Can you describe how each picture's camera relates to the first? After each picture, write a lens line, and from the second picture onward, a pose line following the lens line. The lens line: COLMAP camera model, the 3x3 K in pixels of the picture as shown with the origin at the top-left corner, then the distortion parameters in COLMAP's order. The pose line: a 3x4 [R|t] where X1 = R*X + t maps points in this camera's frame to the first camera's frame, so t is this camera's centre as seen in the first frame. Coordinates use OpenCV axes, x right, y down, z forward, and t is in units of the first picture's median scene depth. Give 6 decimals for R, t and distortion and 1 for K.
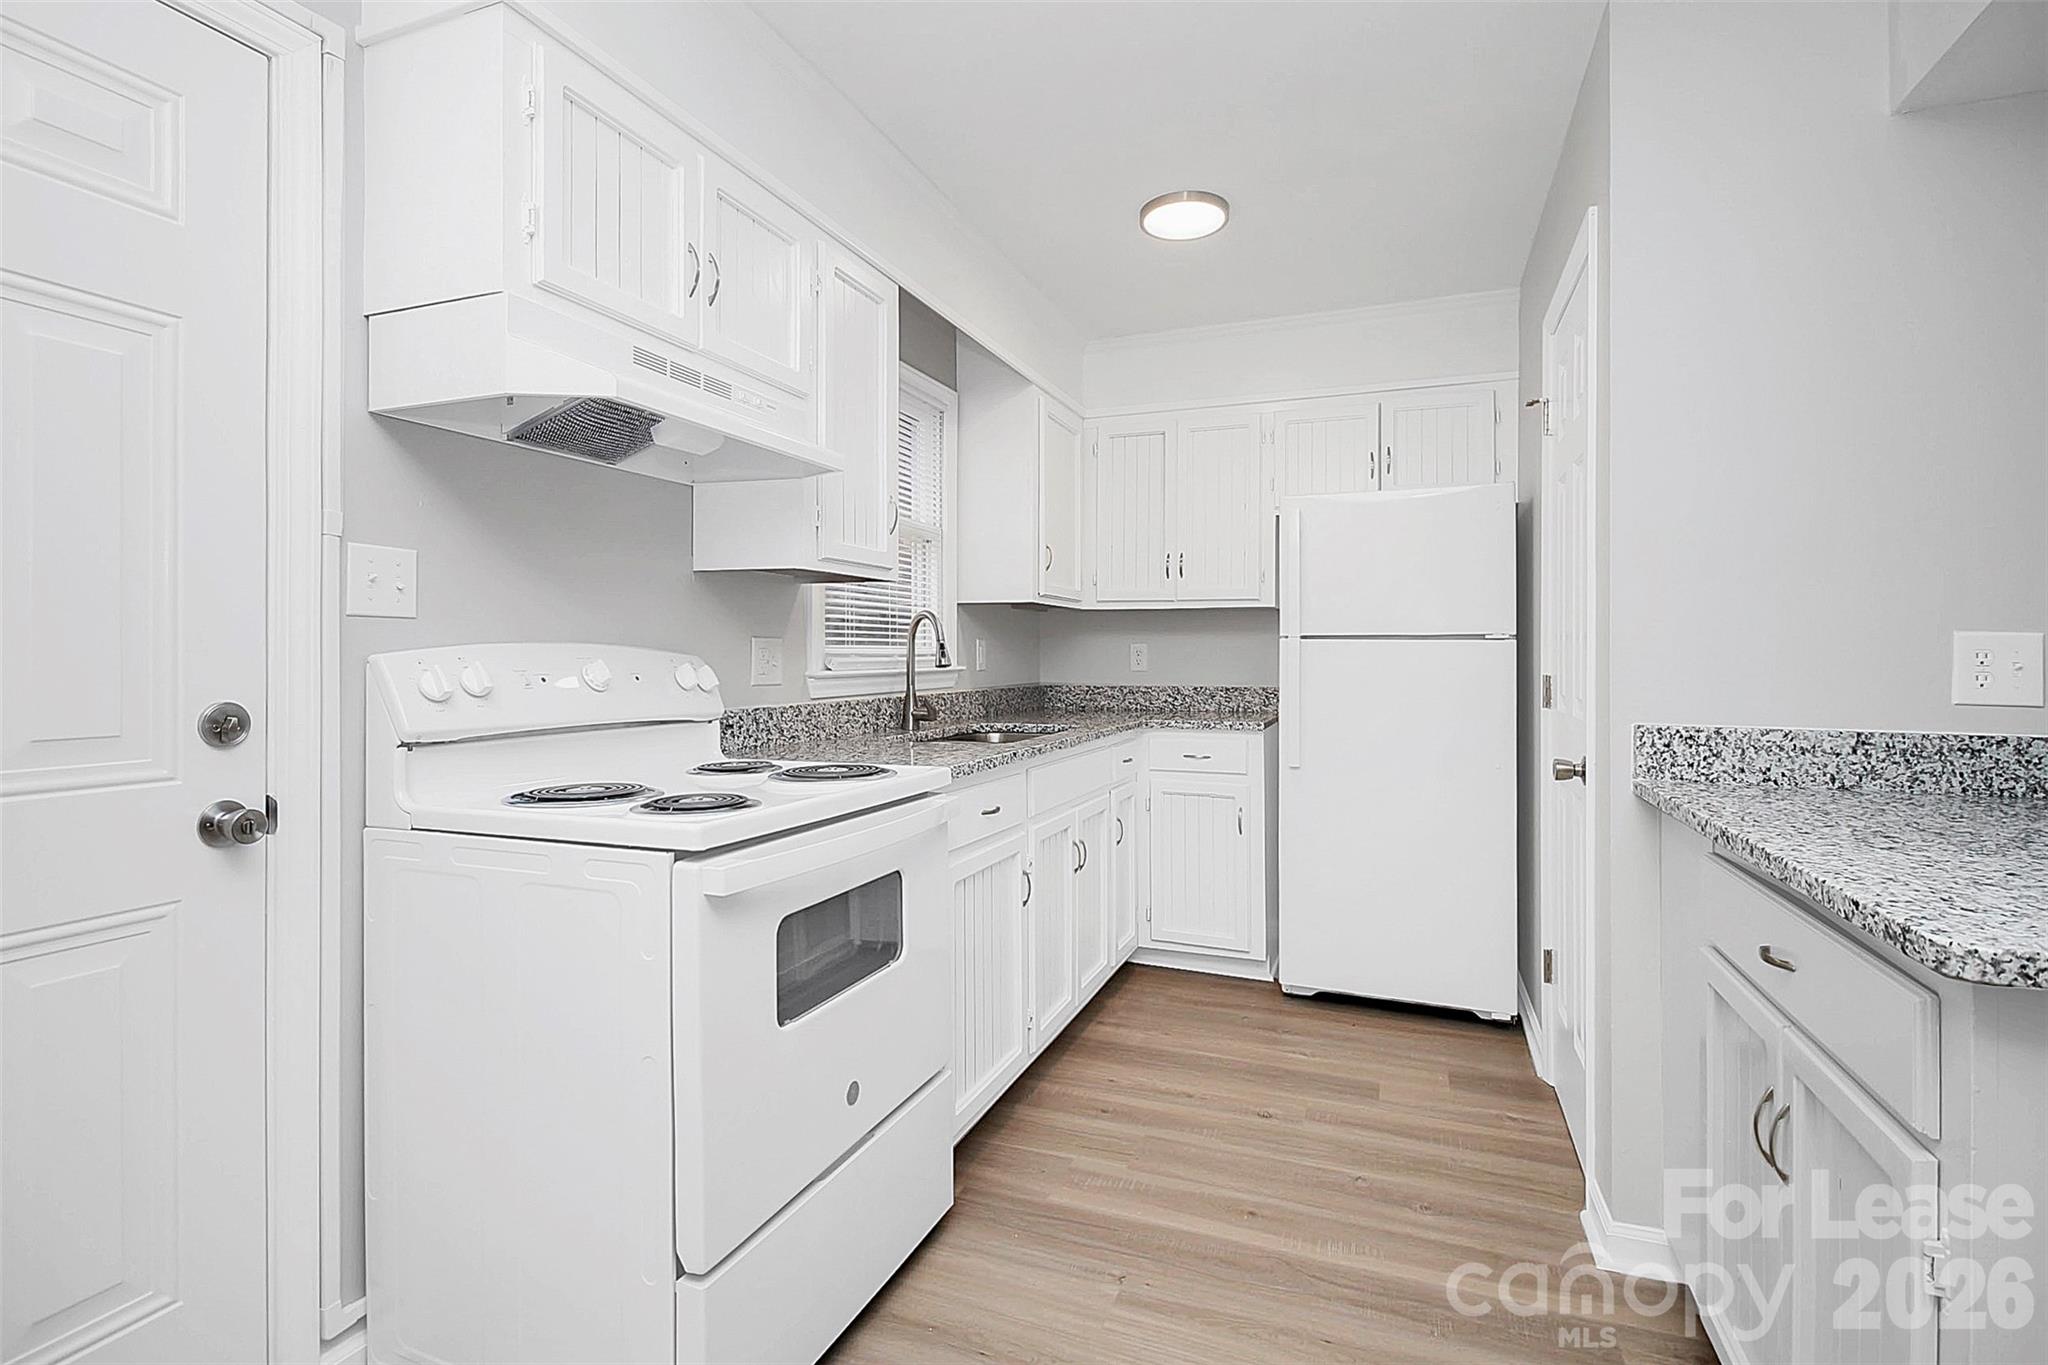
lens RADIAL K [[958.8, 0, 1031.1], [0, 958.8, 651.8], [0, 0, 1]] dist [-0.000698, -0.012357]
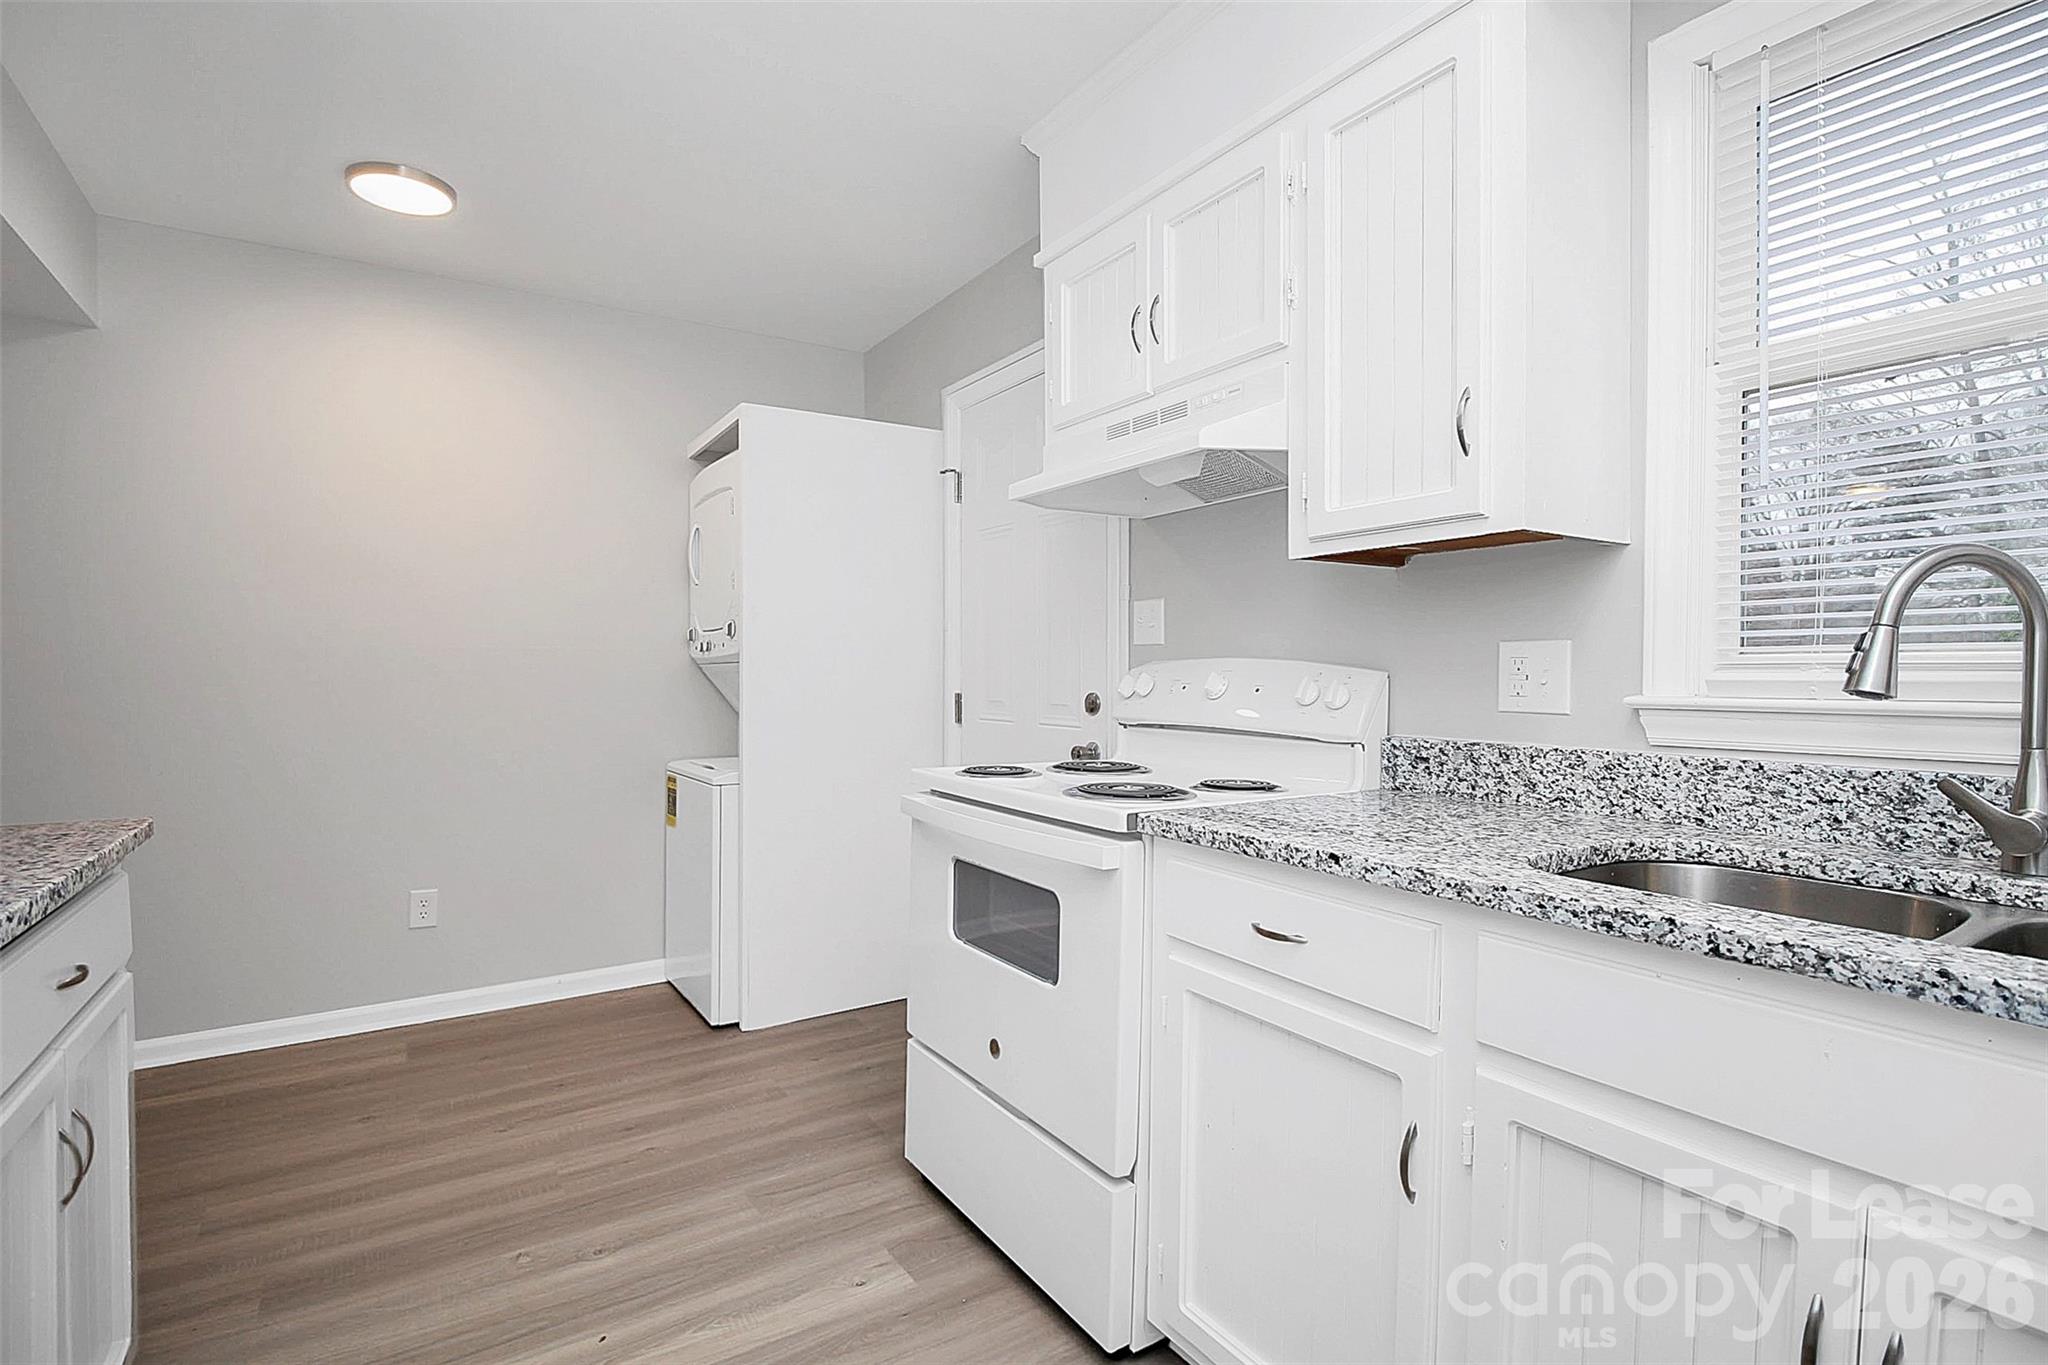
lens RADIAL K [[929.9, 0, 1020.0], [0, 929.9, 708.8], [0, 0, 1]] dist [0.000182, -0.000062]
pose [[-0.566623, 0.031415, -0.823378, 0.476176], [0.000620, 0.999289, 0.037700, 0.007468], [0.823977, 0.020851, -0.566239, 1.116283]]
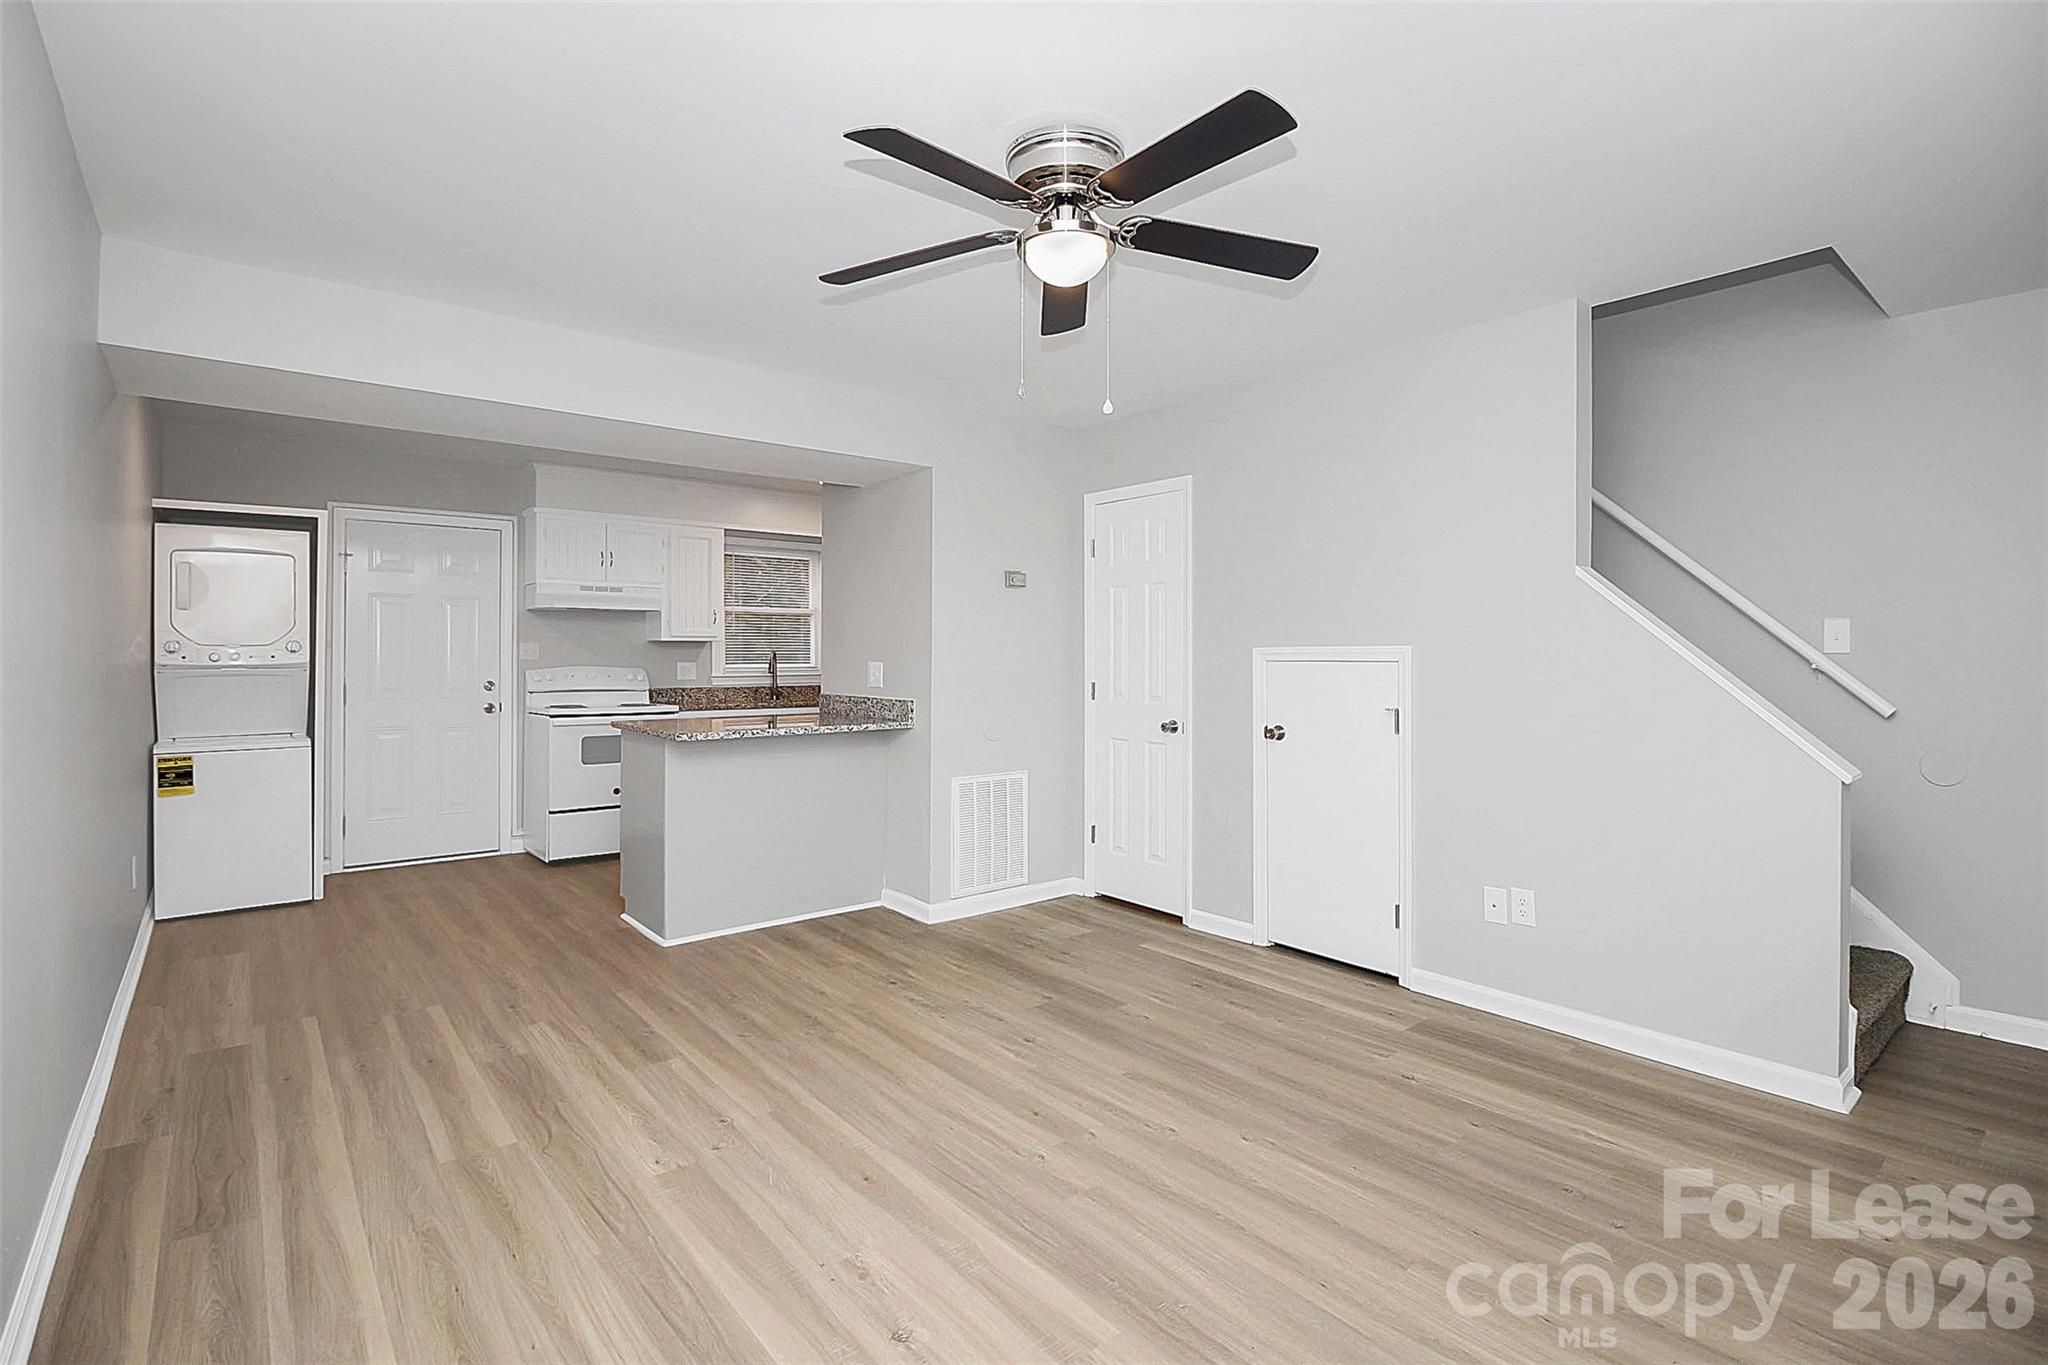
lens RADIAL K [[959.3, 0, 1022.3], [0, 959.3, 645.1], [0, 0, 1]] dist [0.001778, -0.008671]
pose [[0.875439, -0.012074, -0.483178, 1.954361], [0.006069, 0.999884, -0.013990, -0.020340], [0.483290, 0.009314, 0.875411, -0.959458]]
